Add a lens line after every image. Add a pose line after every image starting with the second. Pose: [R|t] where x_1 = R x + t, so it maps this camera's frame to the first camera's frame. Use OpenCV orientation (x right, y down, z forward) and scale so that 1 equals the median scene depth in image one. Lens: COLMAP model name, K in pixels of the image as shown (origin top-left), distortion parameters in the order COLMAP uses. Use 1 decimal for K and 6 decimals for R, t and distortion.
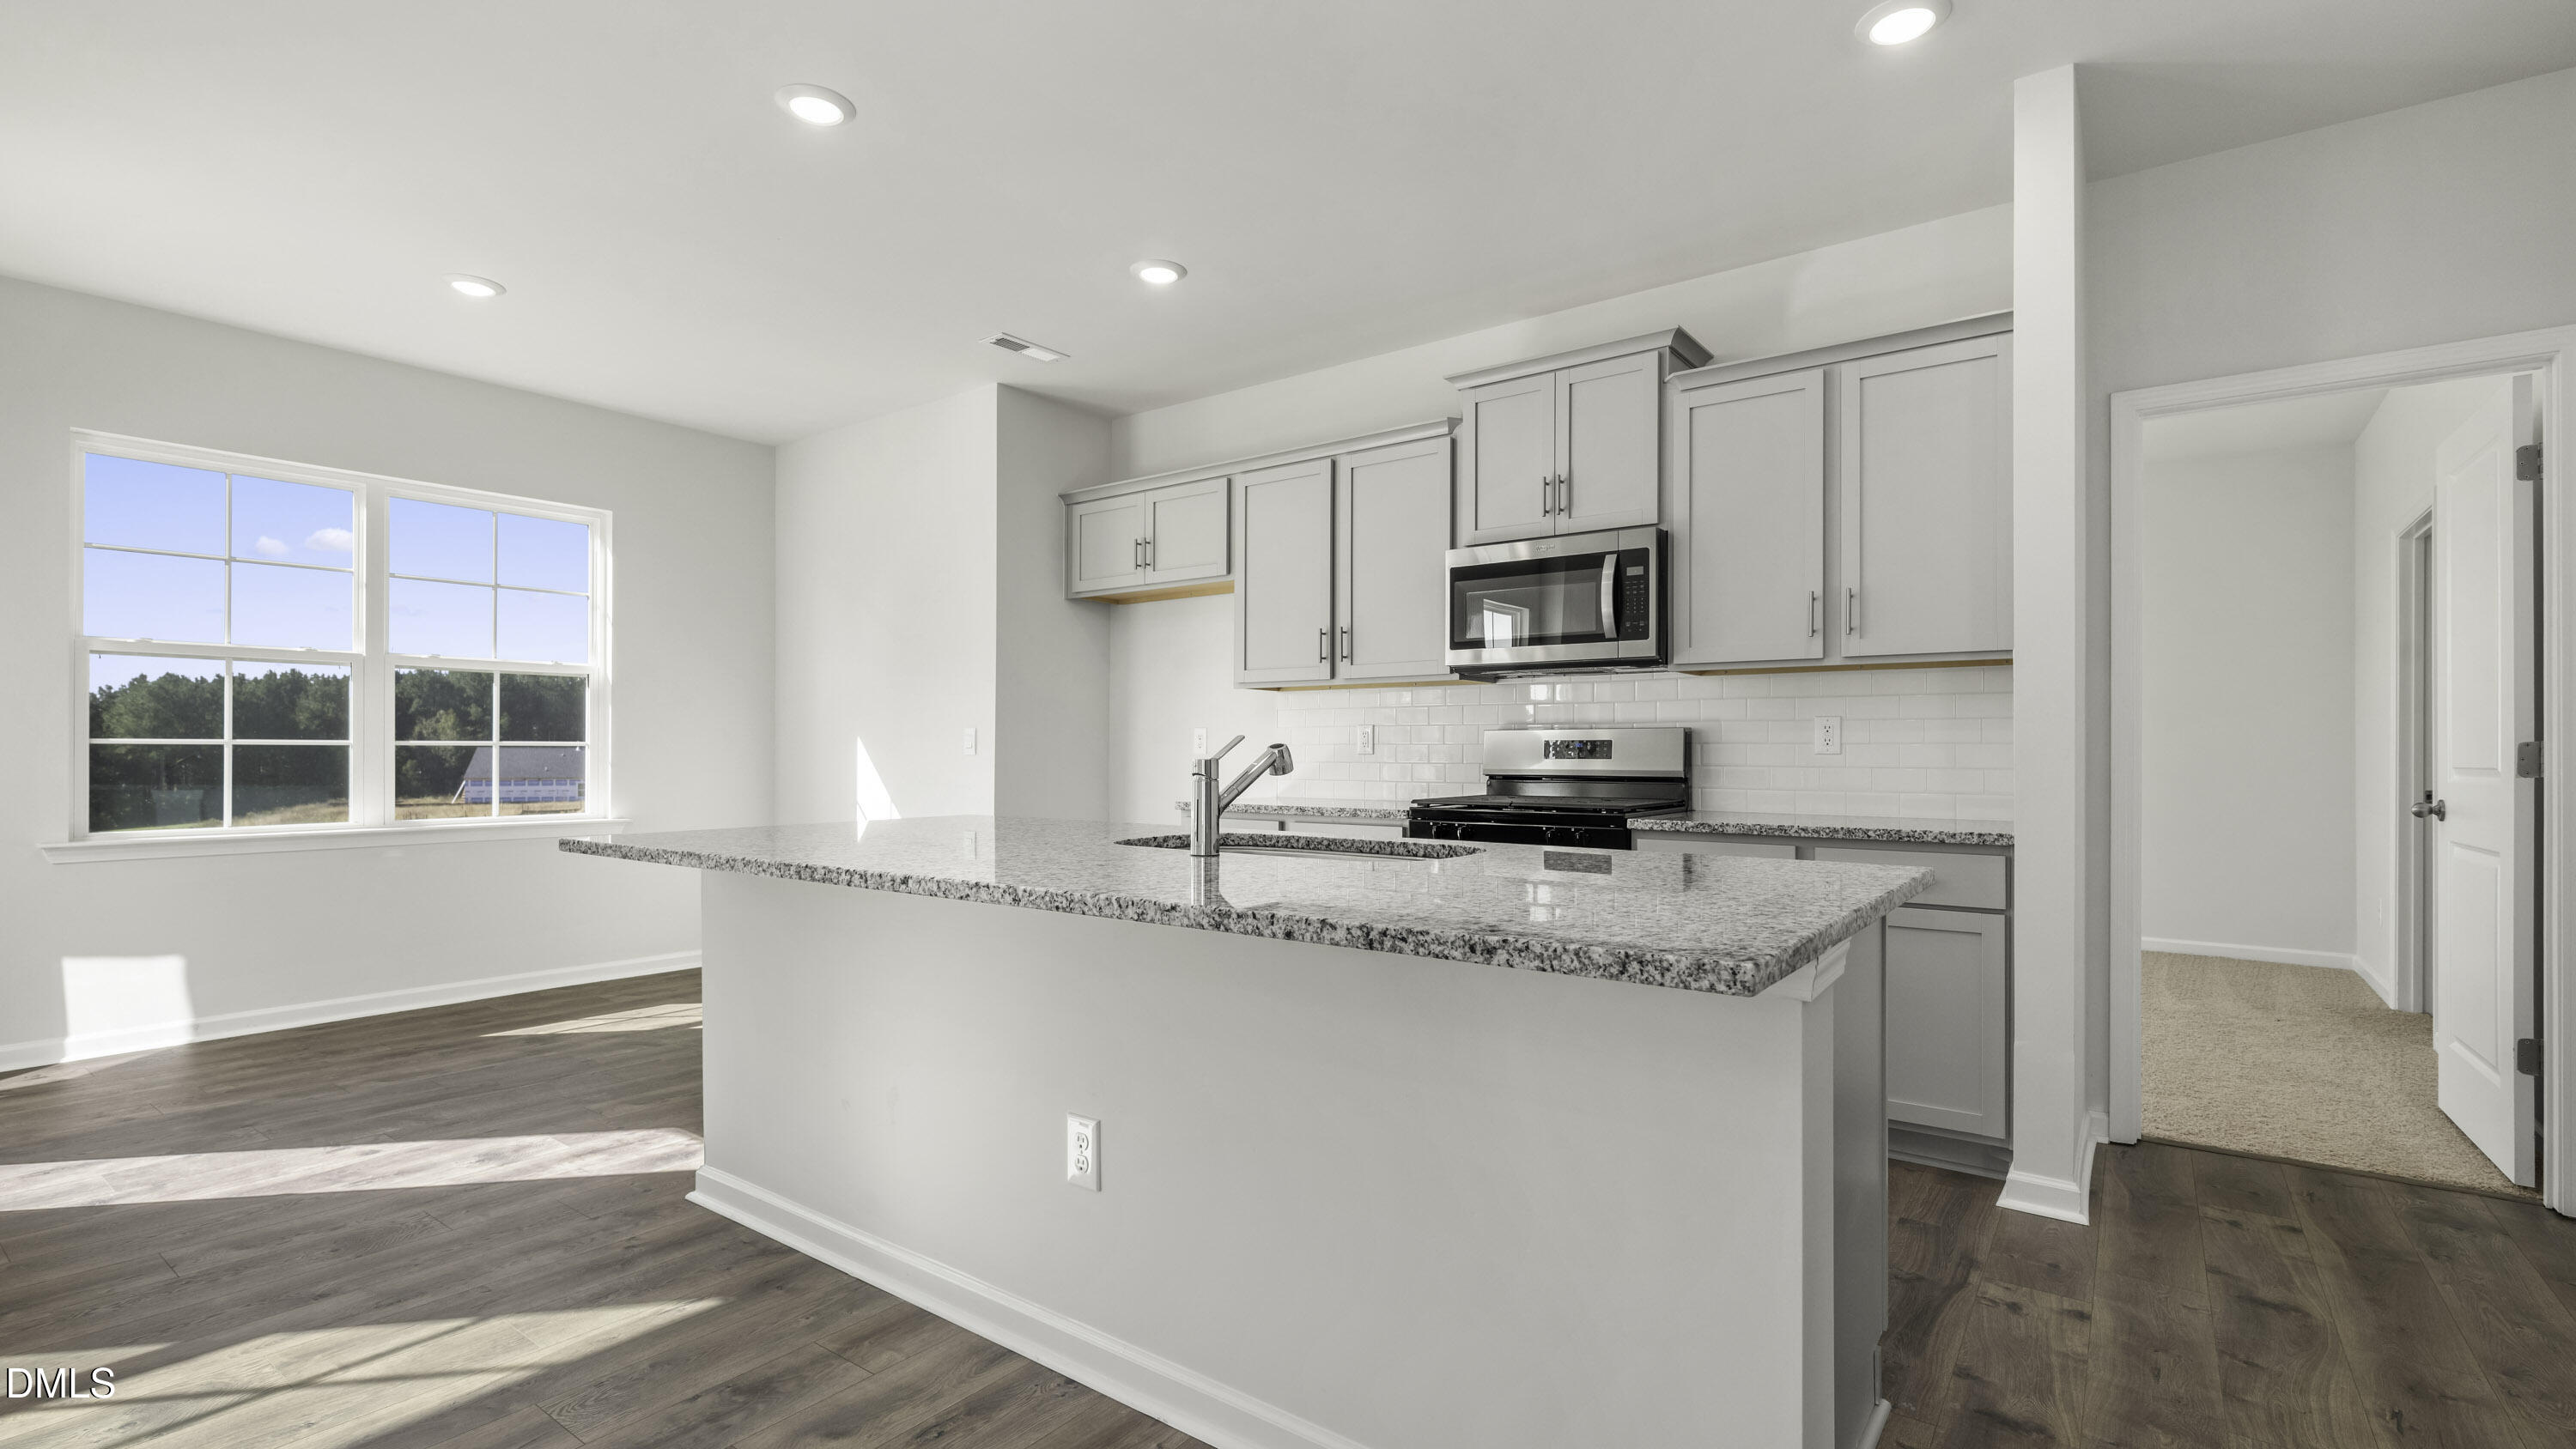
lens RADIAL K [[1150.4, 0, 1290.8], [0, 1150.4, 742.3], [0, 0, 1]] dist [0.000492, -0.000166]
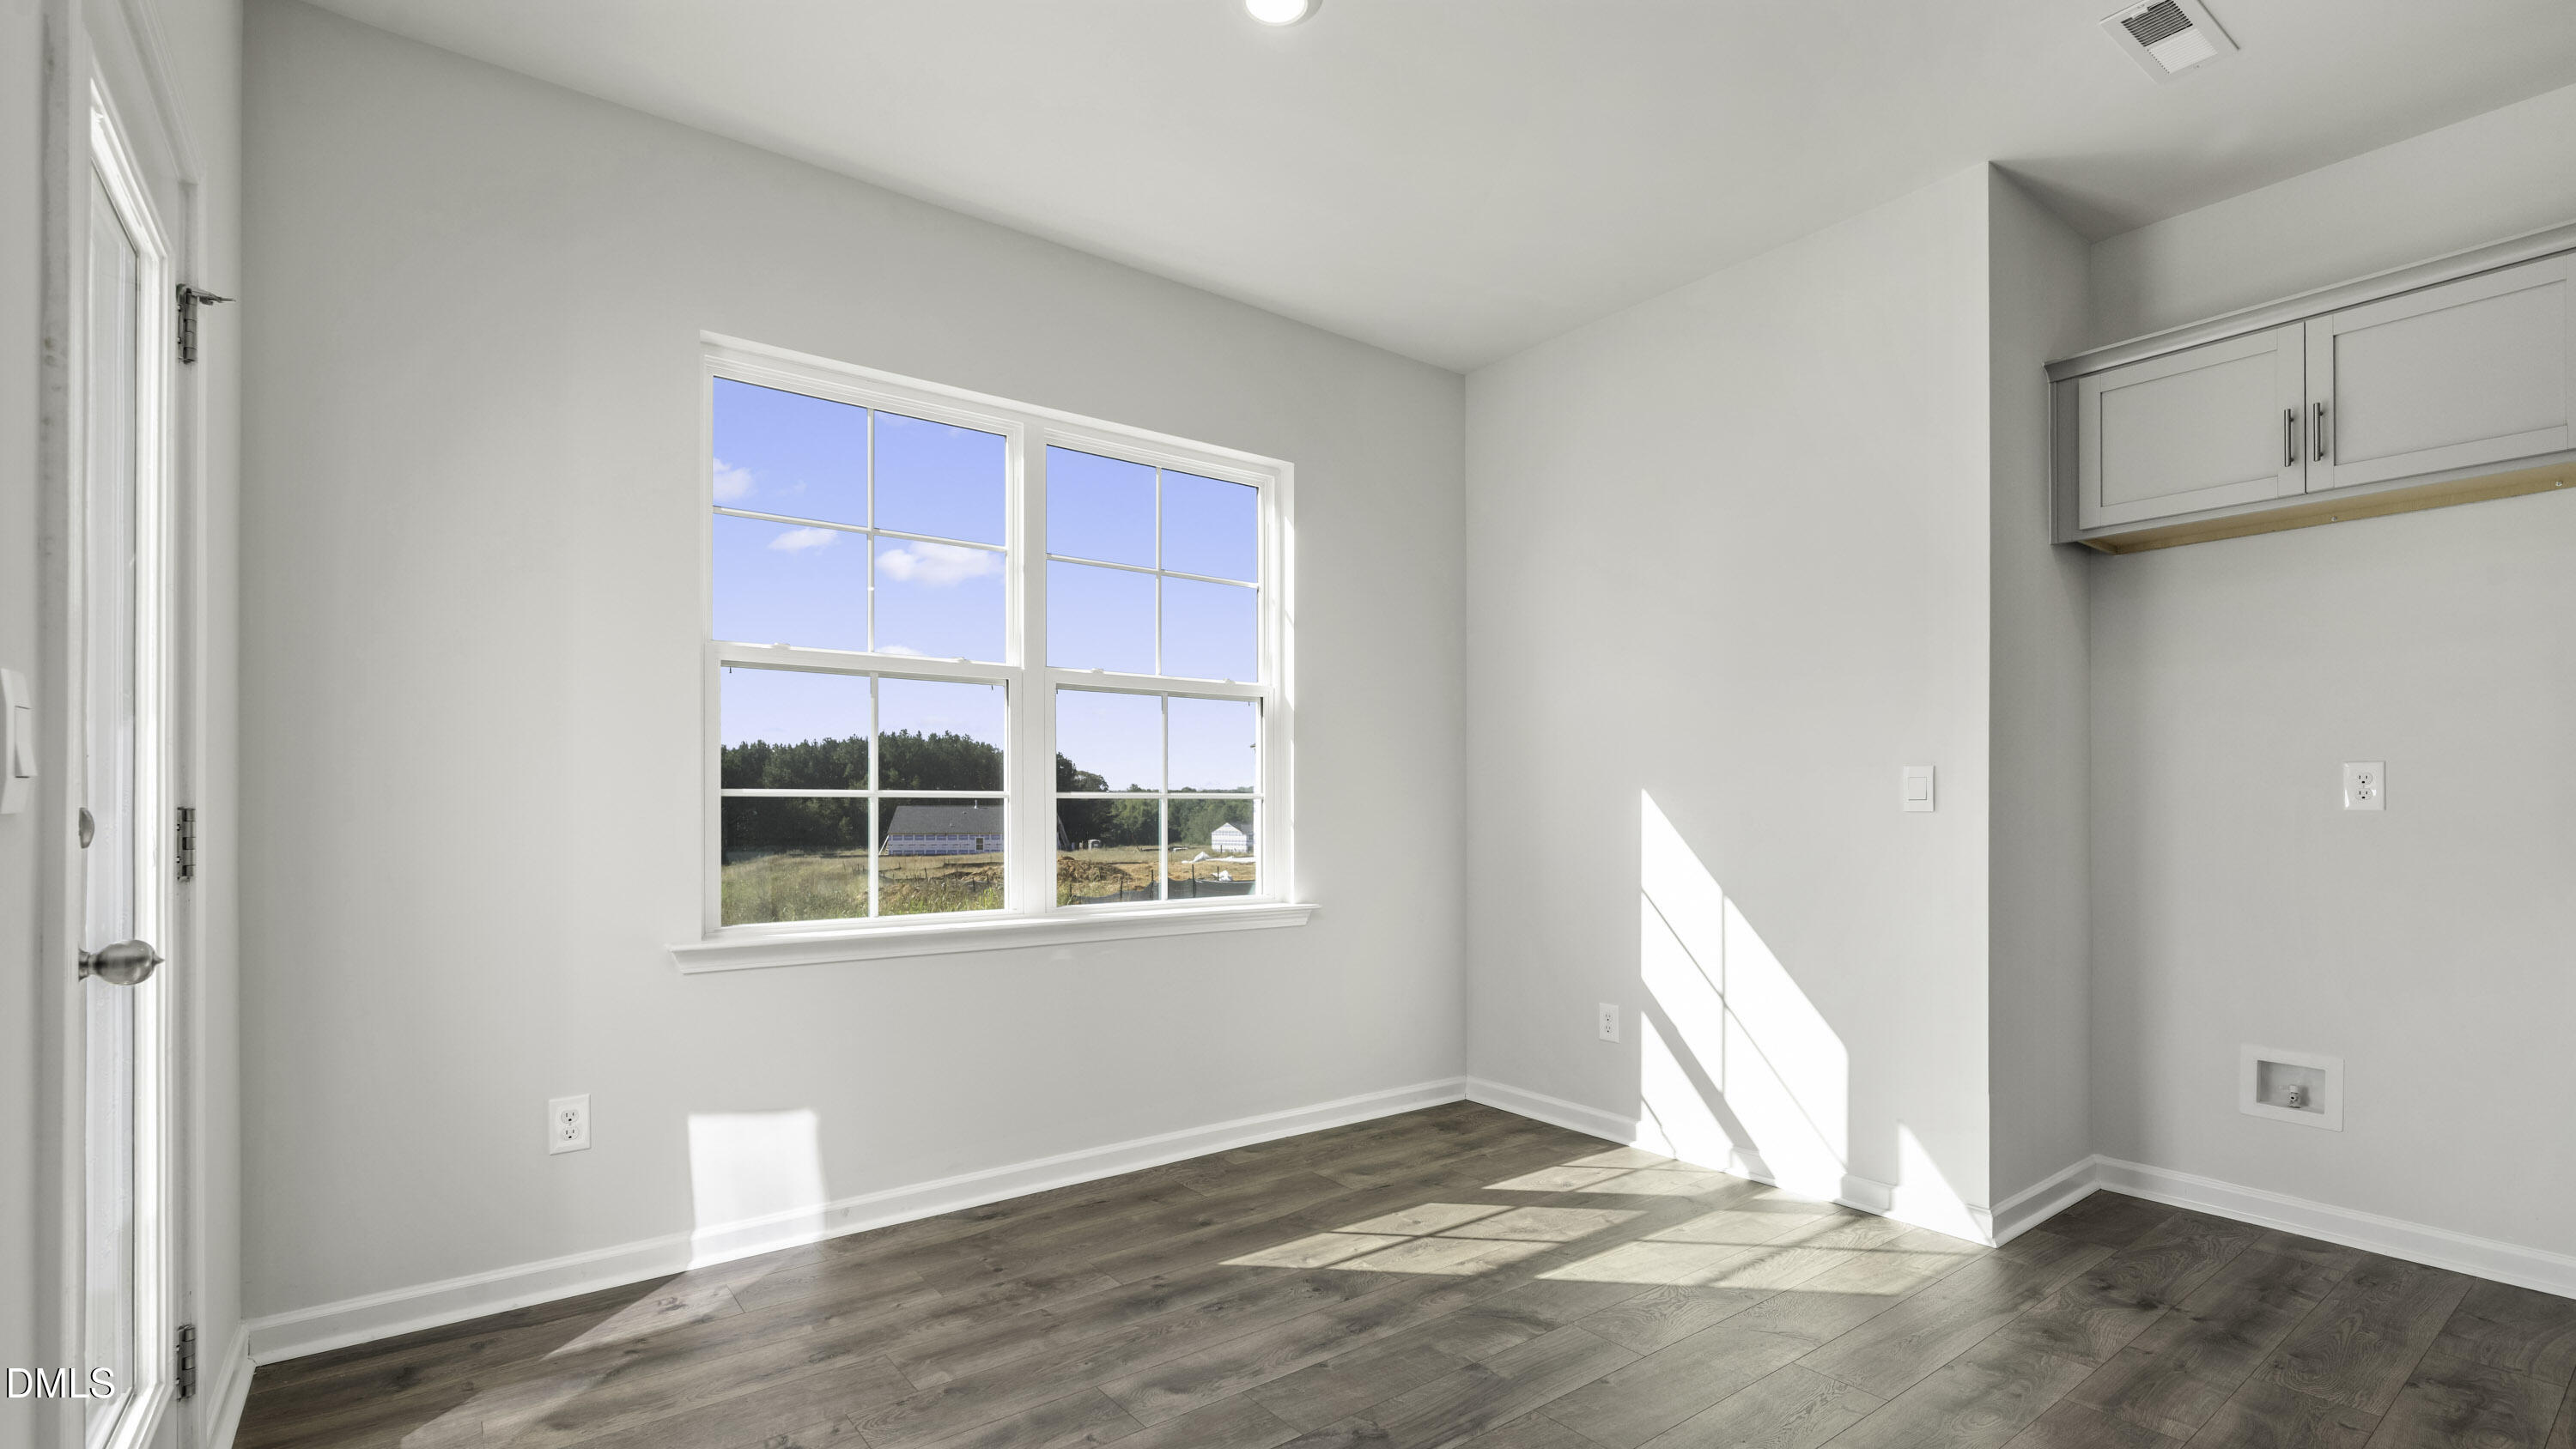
lens RADIAL K [[1147.5, 0, 1302.4], [0, 1147.5, 789.0], [0, 0, 1]] dist [0.003393, 0.000834]
pose [[0.963457, -0.006200, -0.267791, -0.570939], [0.003740, 0.999946, -0.009695, 0.005521], [0.267837, 0.008339, 0.963428, 0.471085]]
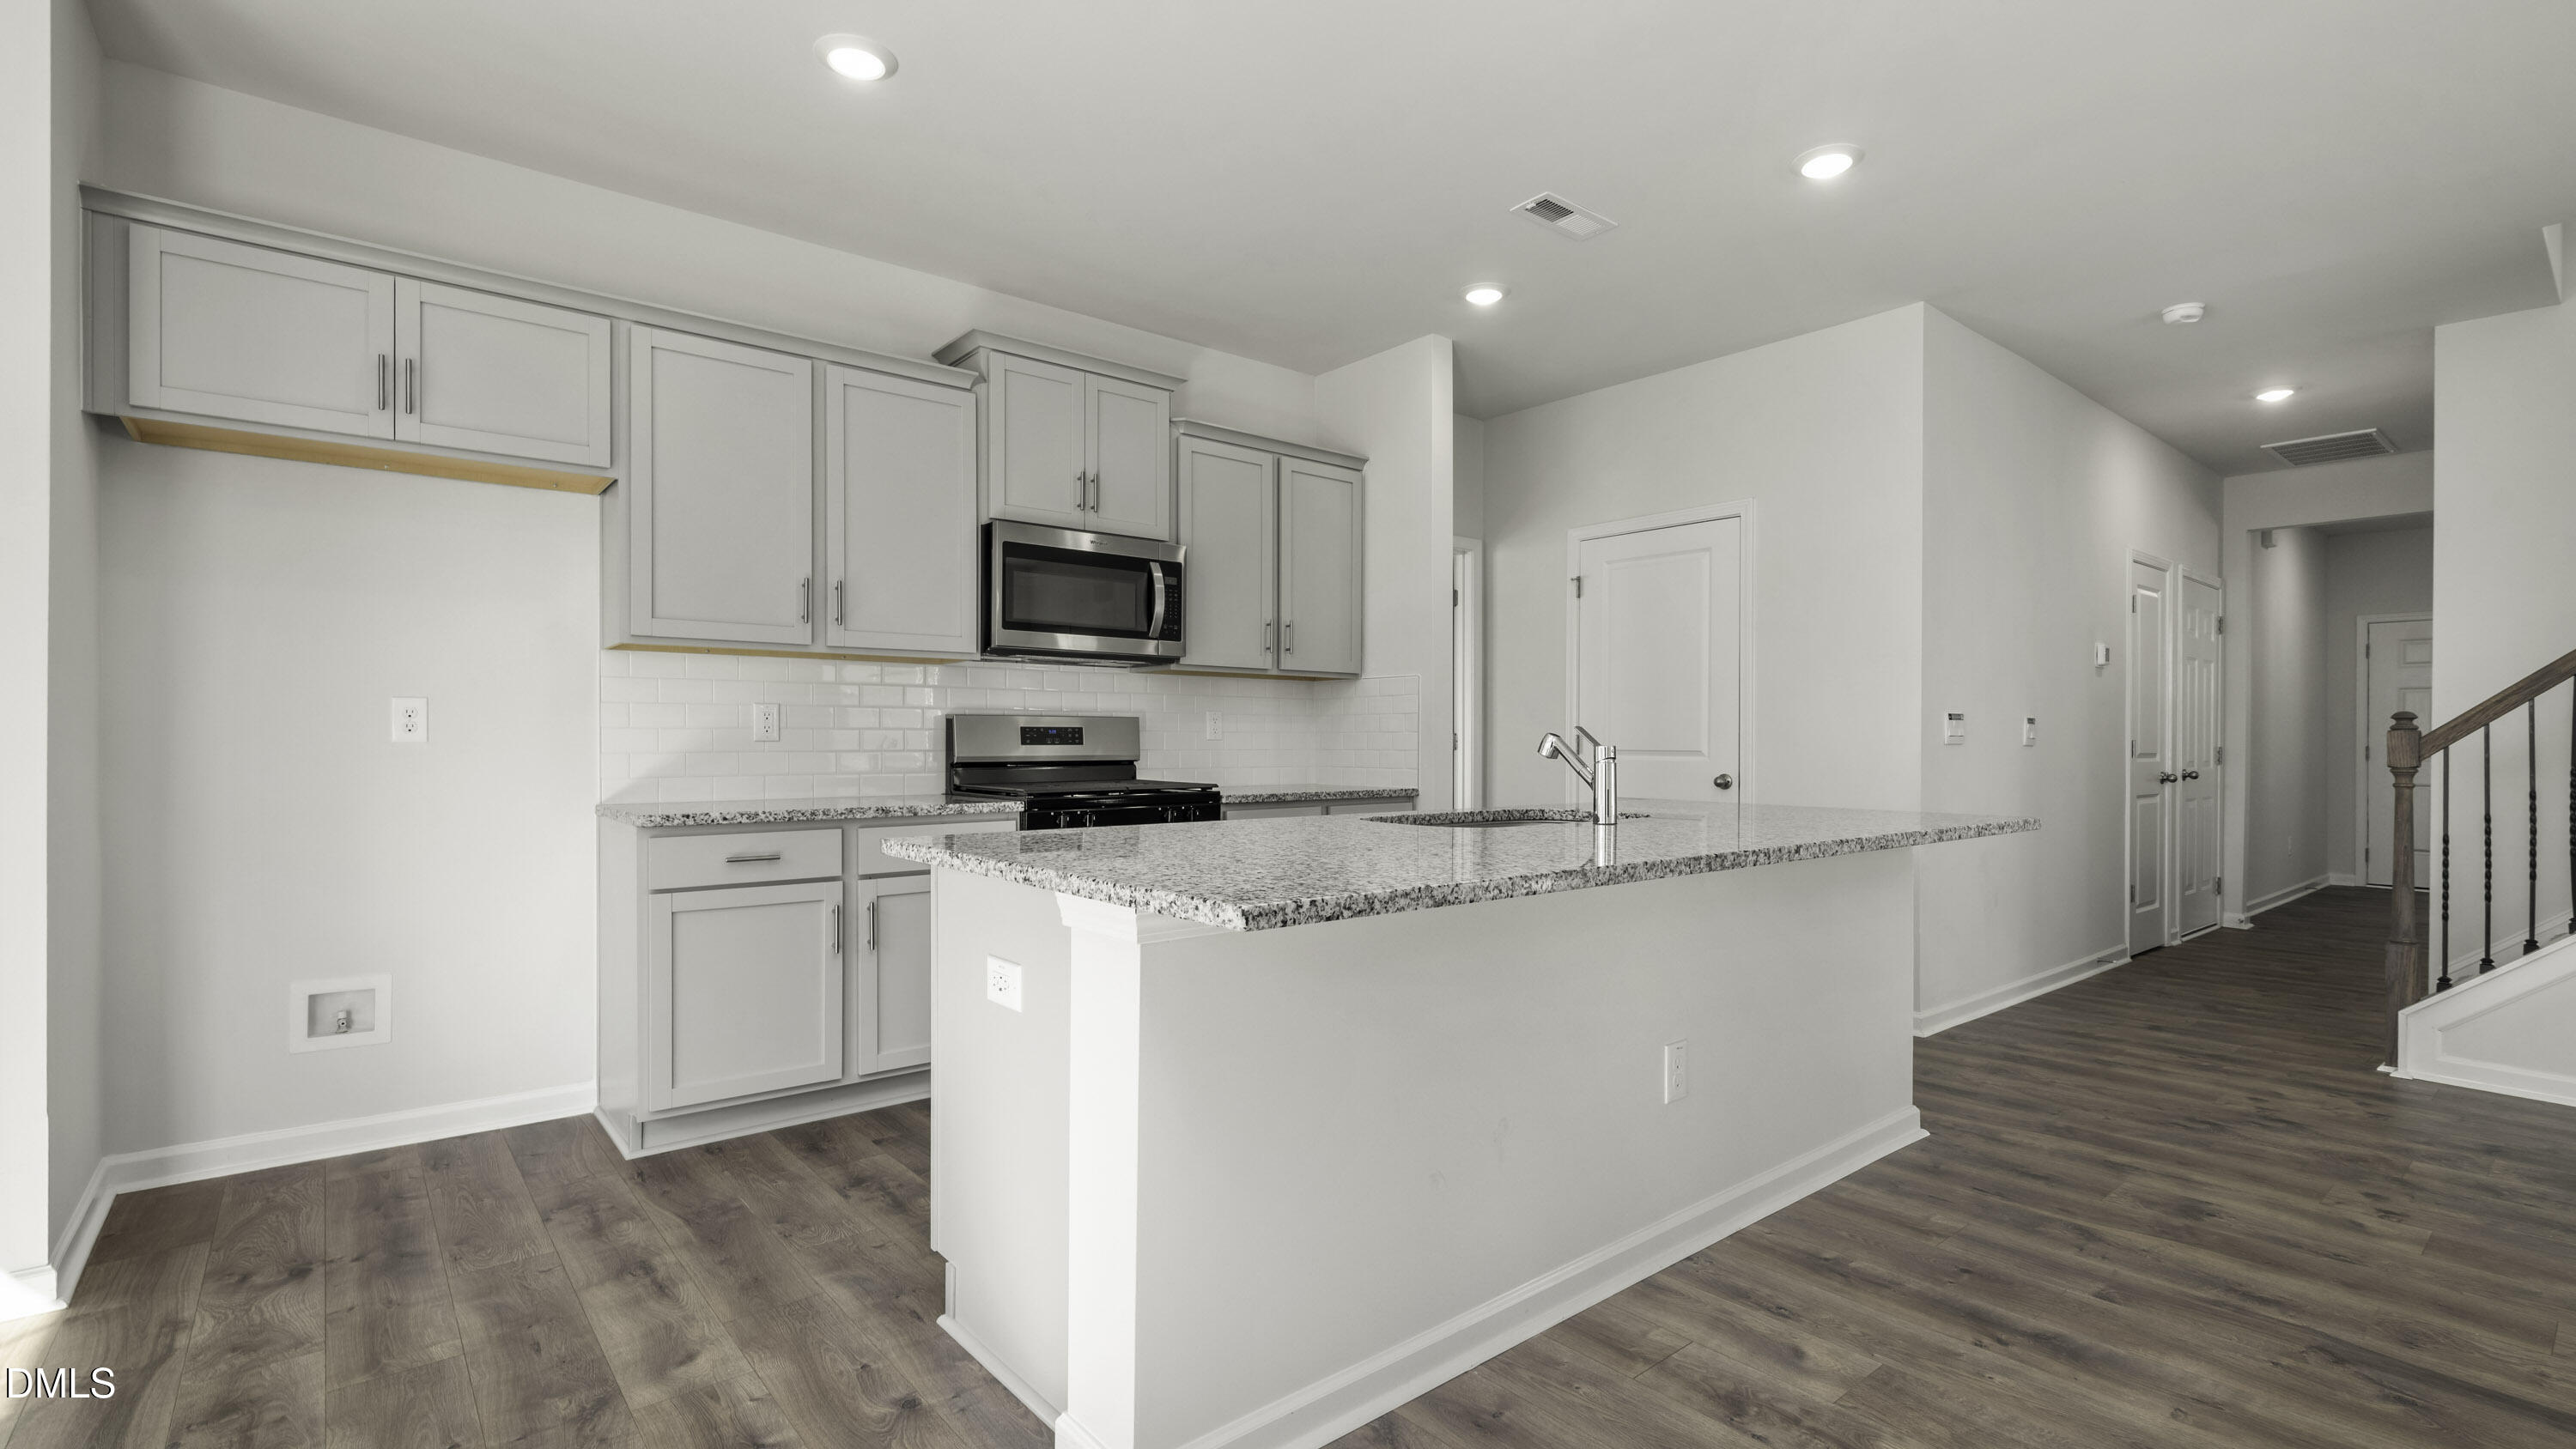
lens RADIAL K [[1173.0, 0, 1283.9], [0, 1173.0, 733.0], [0, 0, 1]] dist [0.002612, 0.000176]
pose [[0.235695, 0.003721, 0.971820, -0.766267], [-0.009714, 0.999952, -0.001473, 0.003607], [-0.971779, -0.009093, 0.235720, 0.577541]]
